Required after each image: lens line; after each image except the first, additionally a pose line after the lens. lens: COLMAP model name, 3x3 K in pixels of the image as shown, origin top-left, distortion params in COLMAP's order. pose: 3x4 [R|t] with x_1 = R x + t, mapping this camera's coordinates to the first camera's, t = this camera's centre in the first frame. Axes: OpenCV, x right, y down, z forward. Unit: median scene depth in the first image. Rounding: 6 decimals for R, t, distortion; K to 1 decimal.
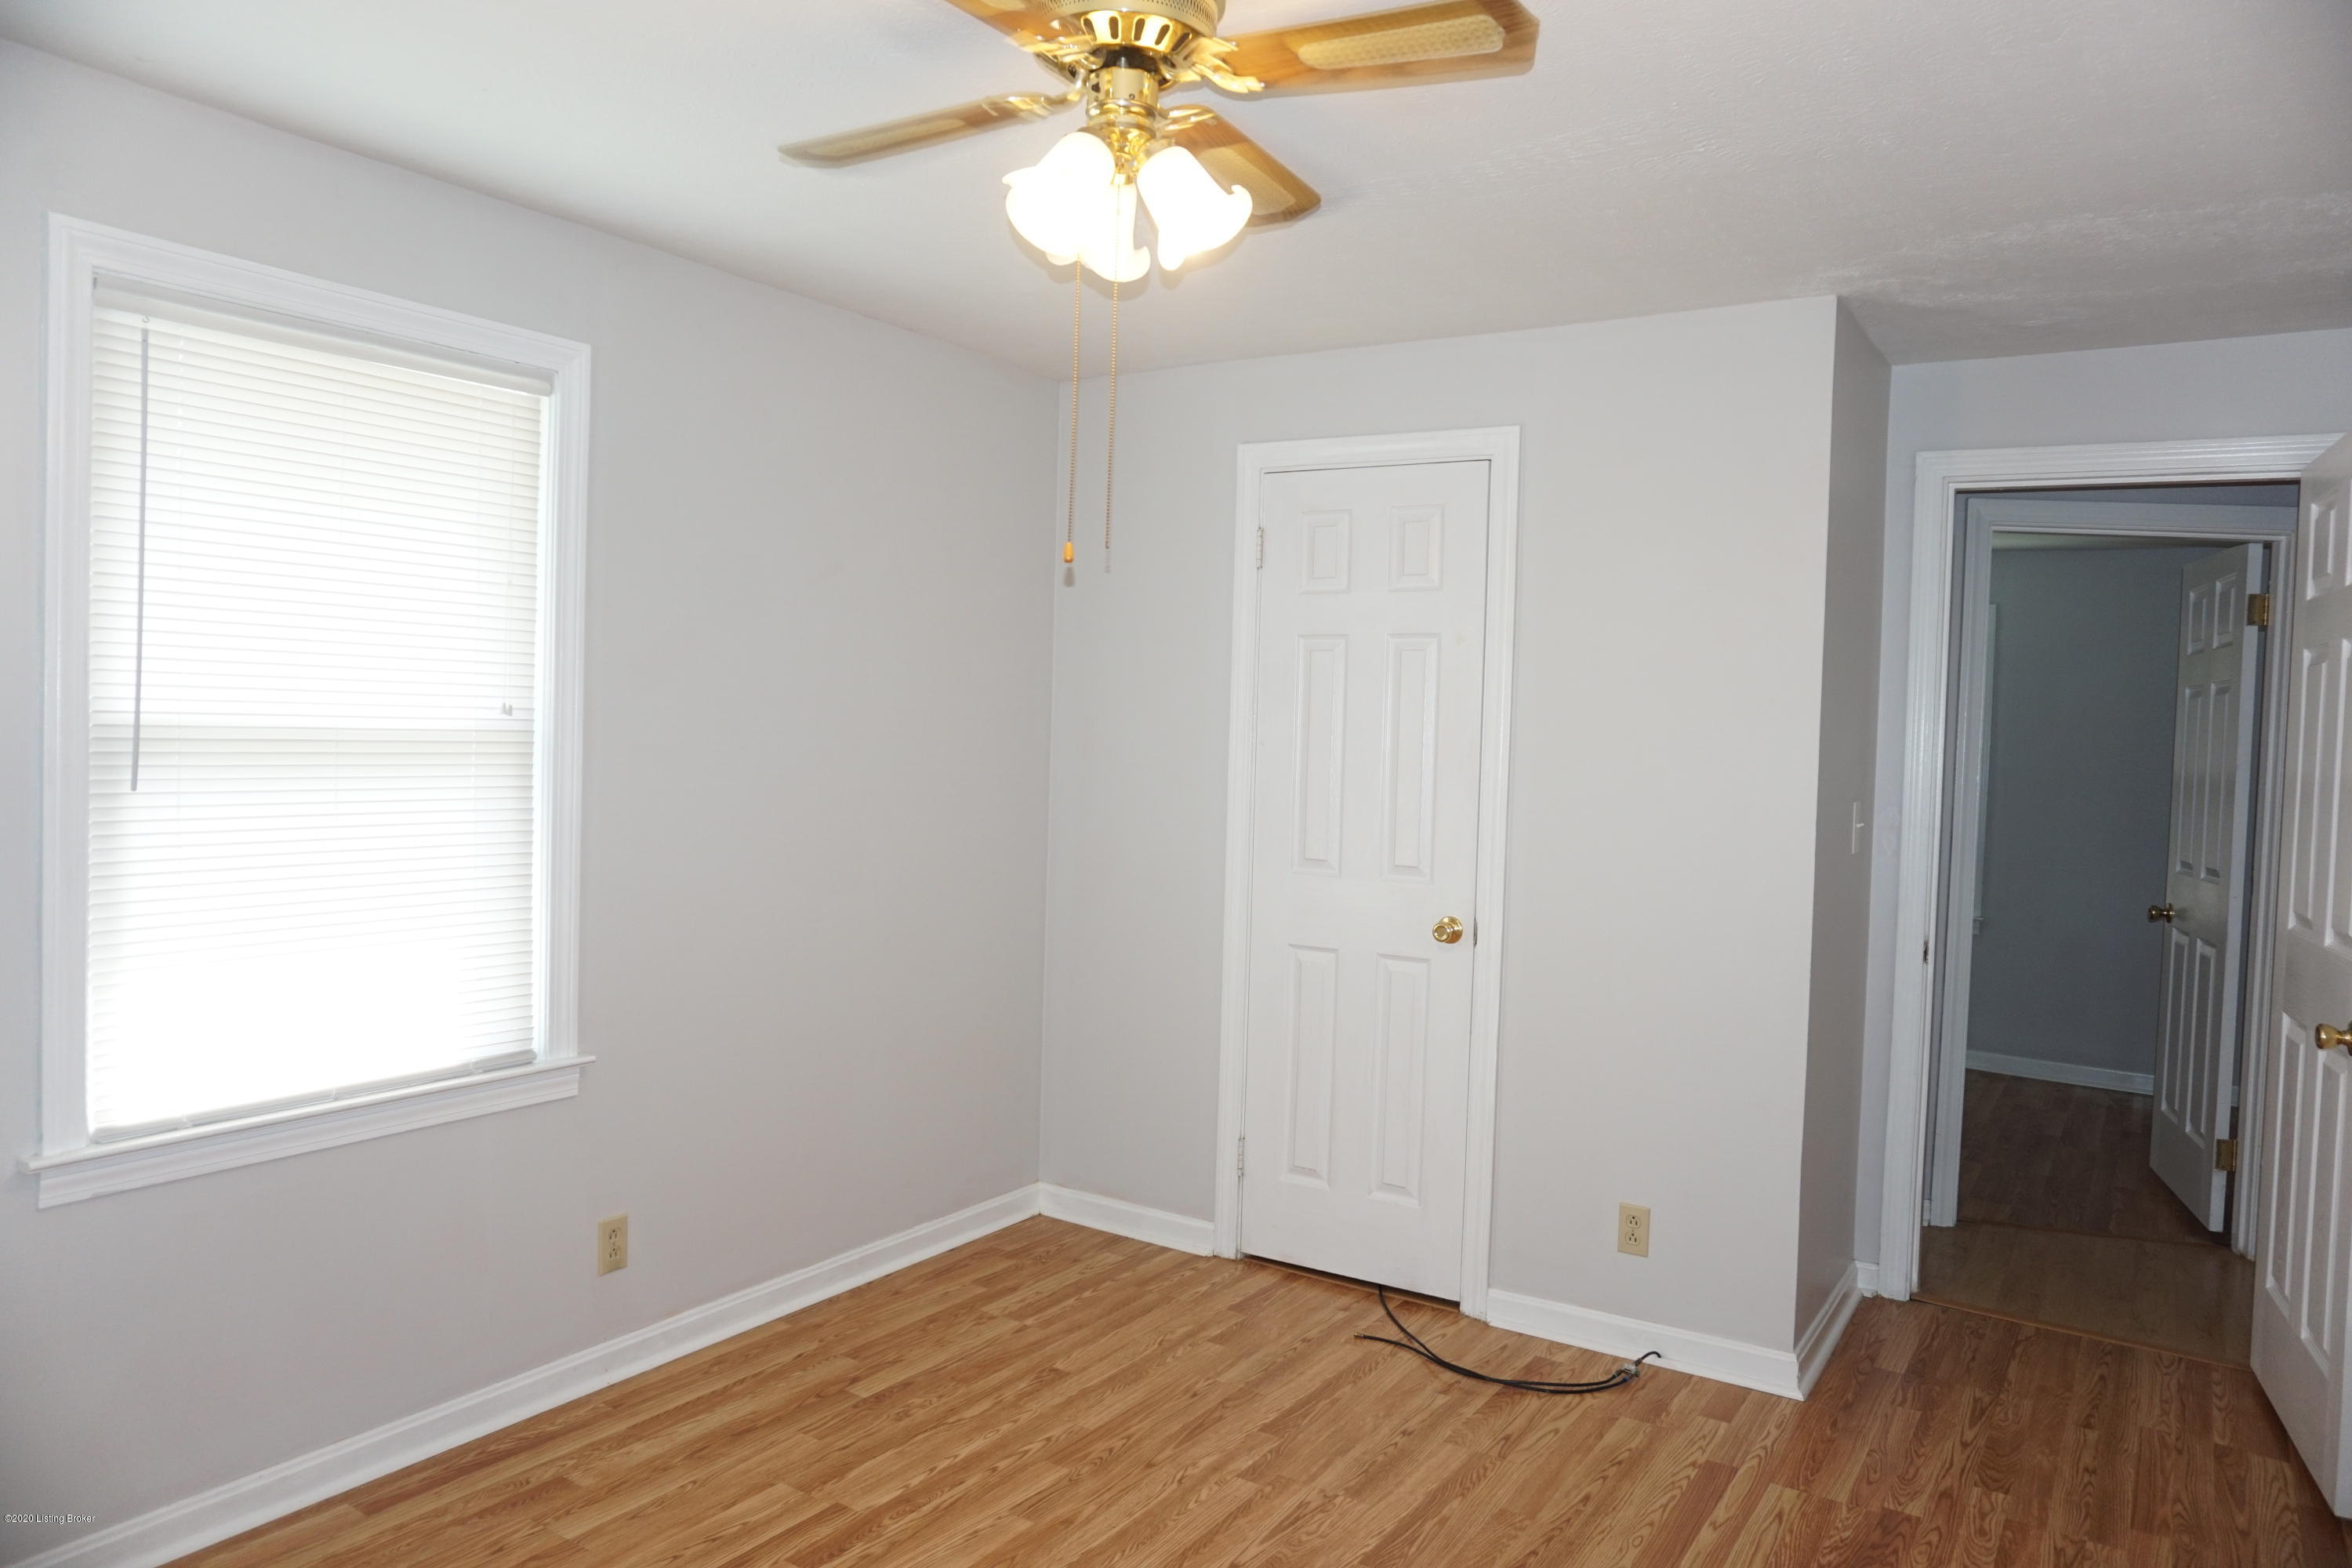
lens RADIAL K [[1593.6, 0, 1169.4], [0, 1593.6, 787.1], [0, 0, 1]] dist [-0.025431, 0.001270]
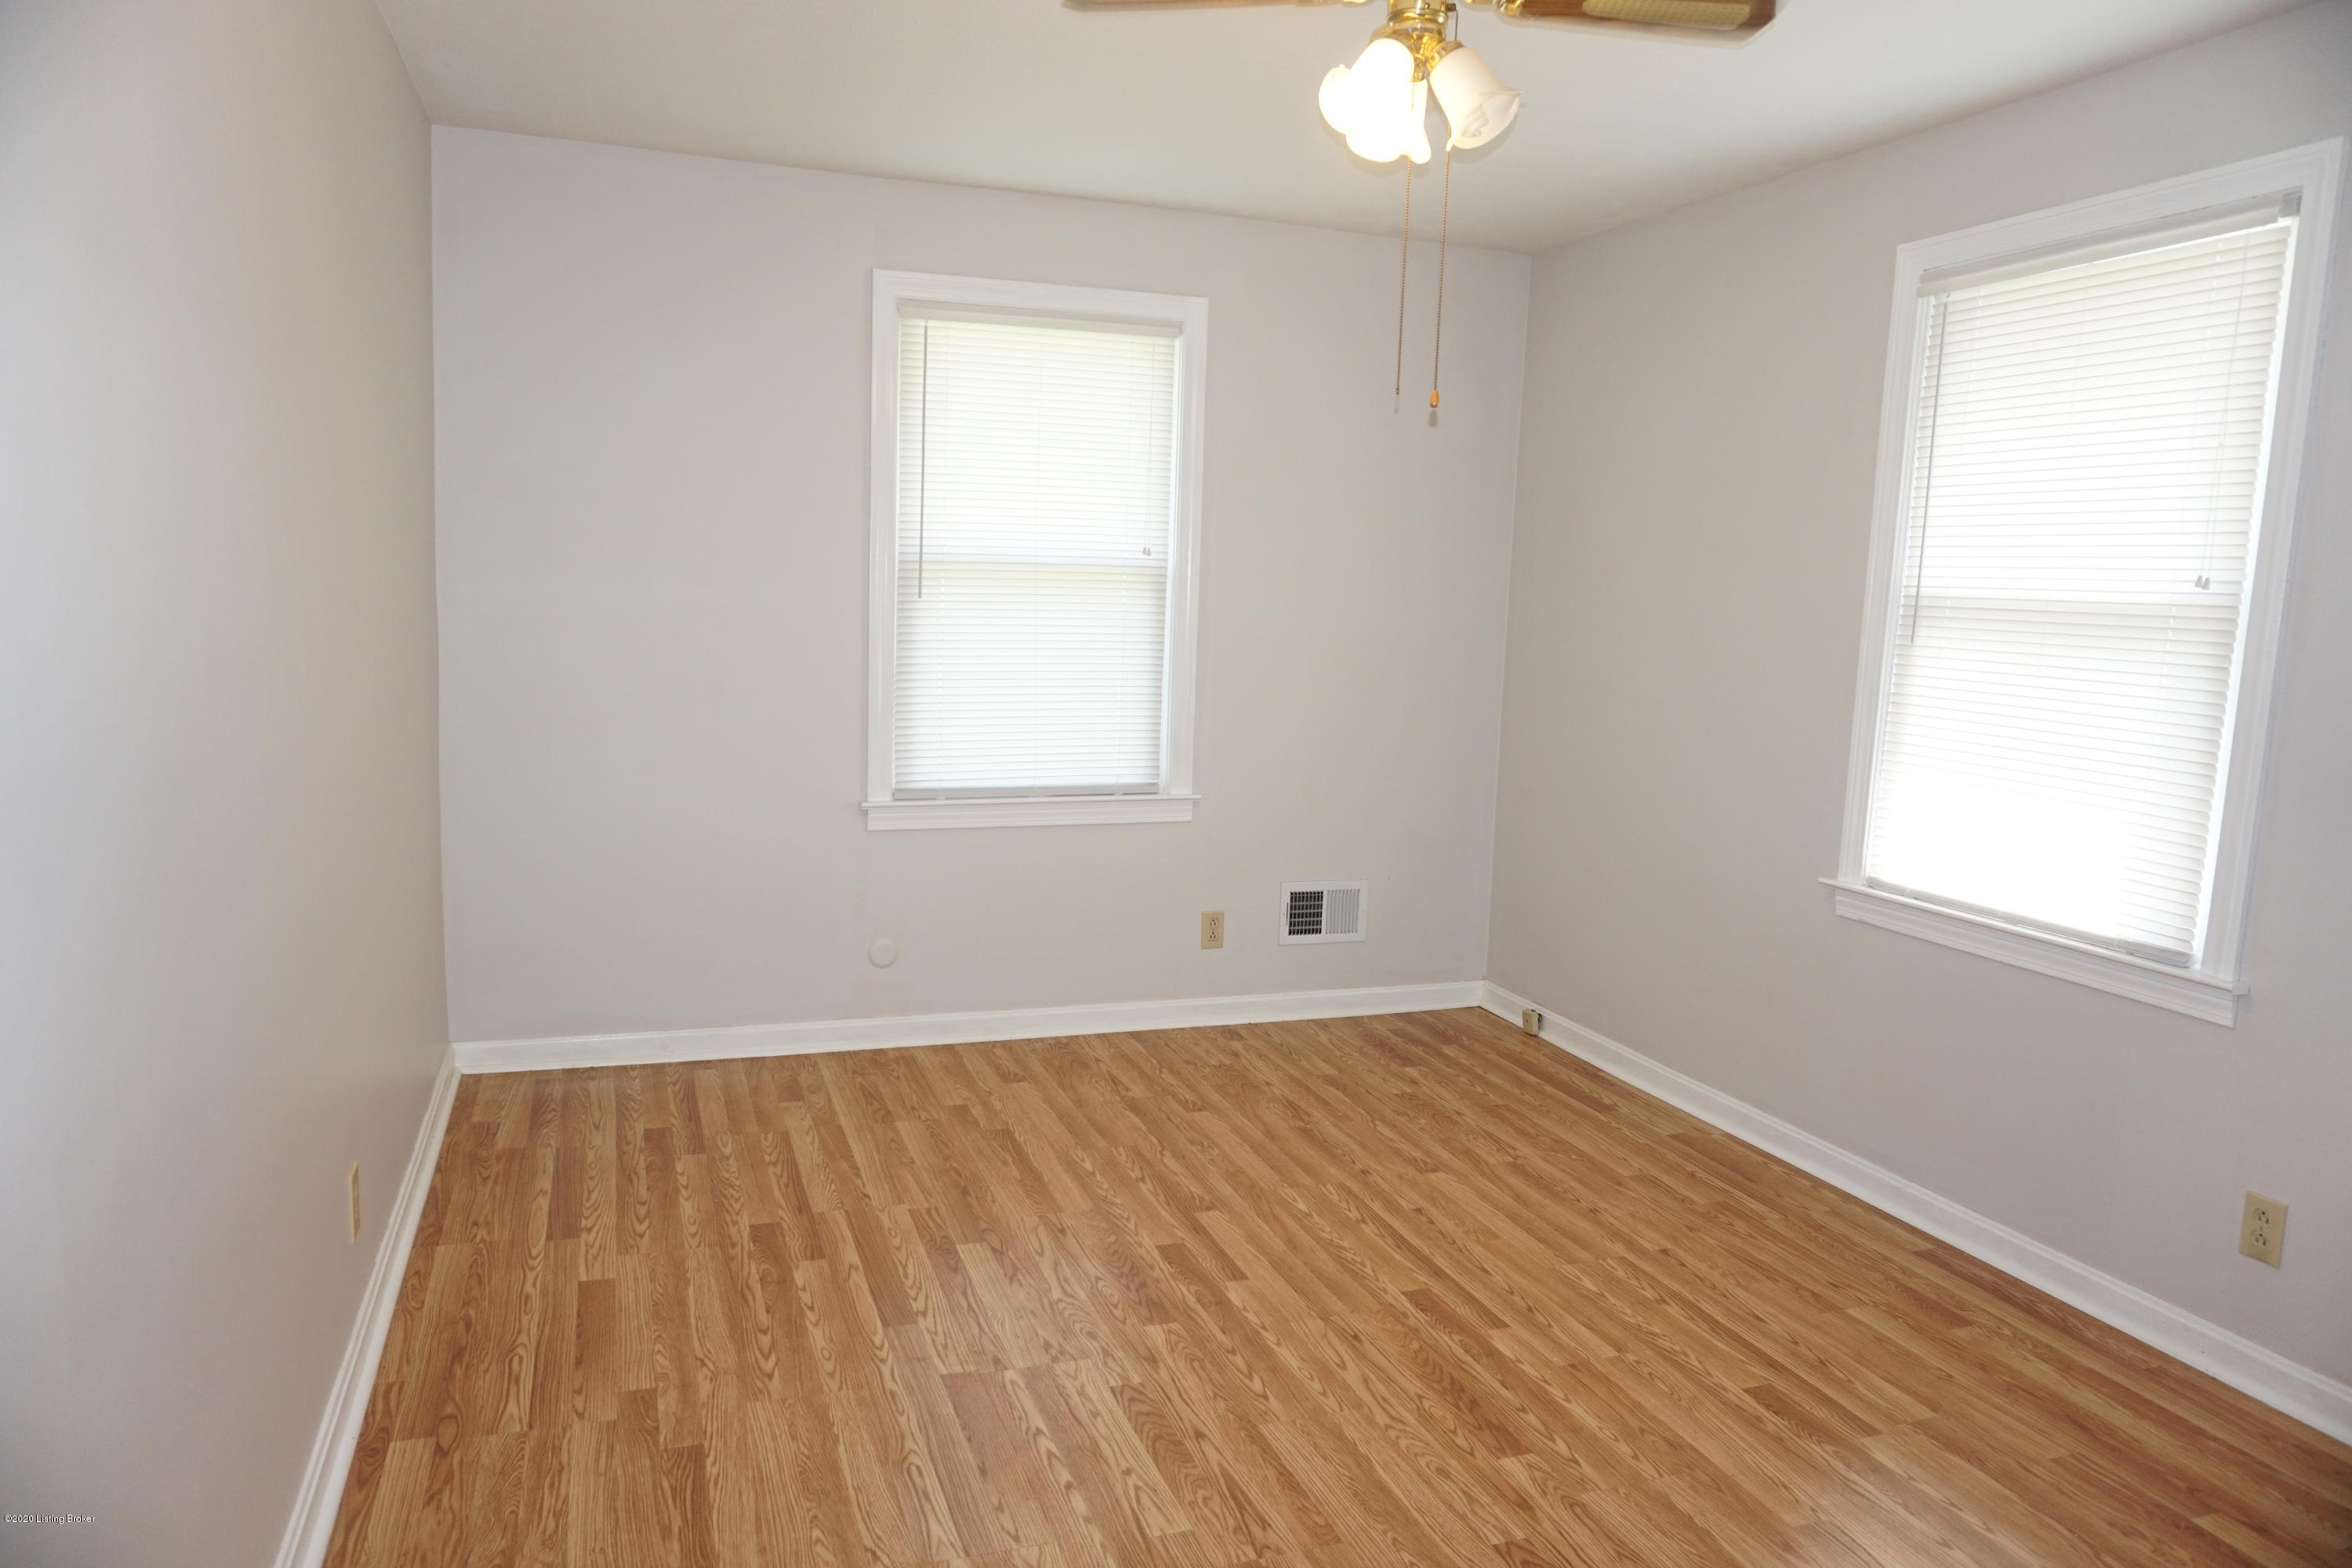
lens RADIAL K [[1593.6, 0, 1169.4], [0, 1593.6, 787.1], [0, 0, 1]] dist [-0.025431, 0.001270]
pose [[-0.614753, 0.048996, -0.787196, 0.736424], [-0.086763, 0.987810, 0.129239, 0.003153], [0.783933, 0.147749, -0.603009, 1.167714]]
